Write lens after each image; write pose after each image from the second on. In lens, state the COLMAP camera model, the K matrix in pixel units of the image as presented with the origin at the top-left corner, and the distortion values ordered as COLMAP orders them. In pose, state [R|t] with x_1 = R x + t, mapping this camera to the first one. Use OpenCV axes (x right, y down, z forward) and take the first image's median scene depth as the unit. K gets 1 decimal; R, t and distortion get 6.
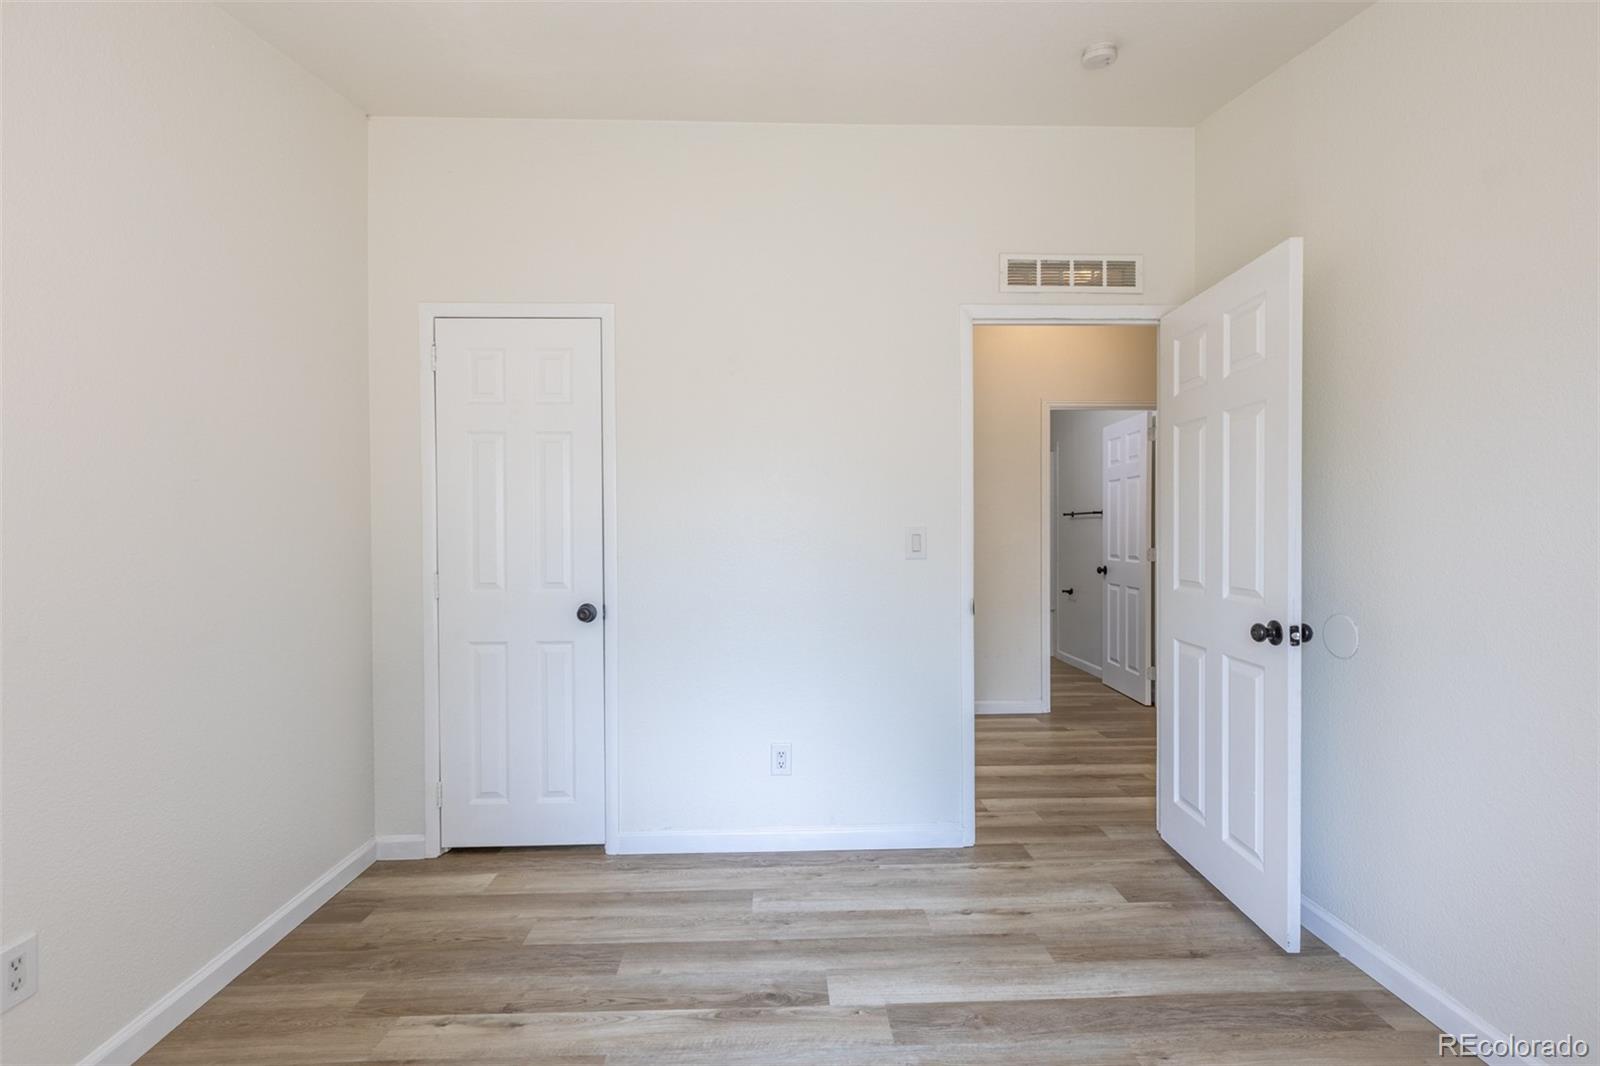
lens RADIAL K [[719.5, 0, 801.7], [0, 719.5, 537.5], [0, 0, 1]] dist [0.001960, -0.000742]
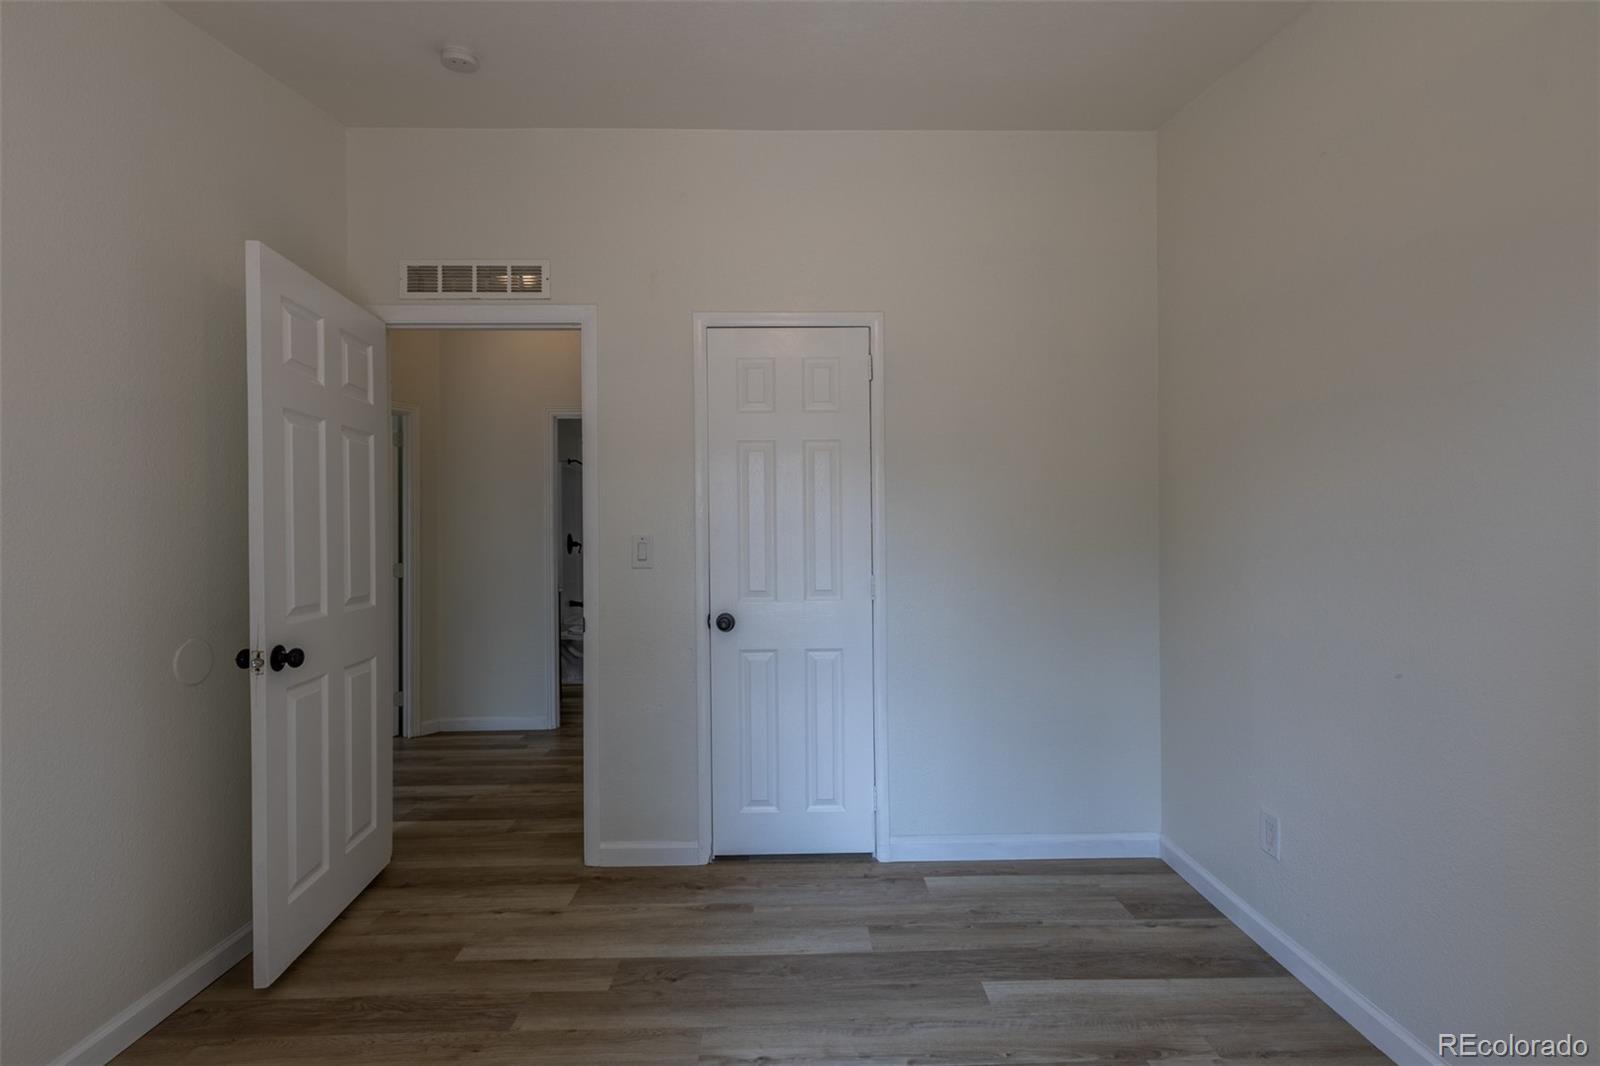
lens RADIAL K [[719.5, 0, 801.7], [0, 719.5, 537.5], [0, 0, 1]] dist [0.001960, -0.000742]
pose [[0.999887, -0.005405, -0.014012, 0.816596], [0.005314, 0.999965, -0.006517, -0.008399], [0.014047, 0.006442, 0.999881, 0.034920]]
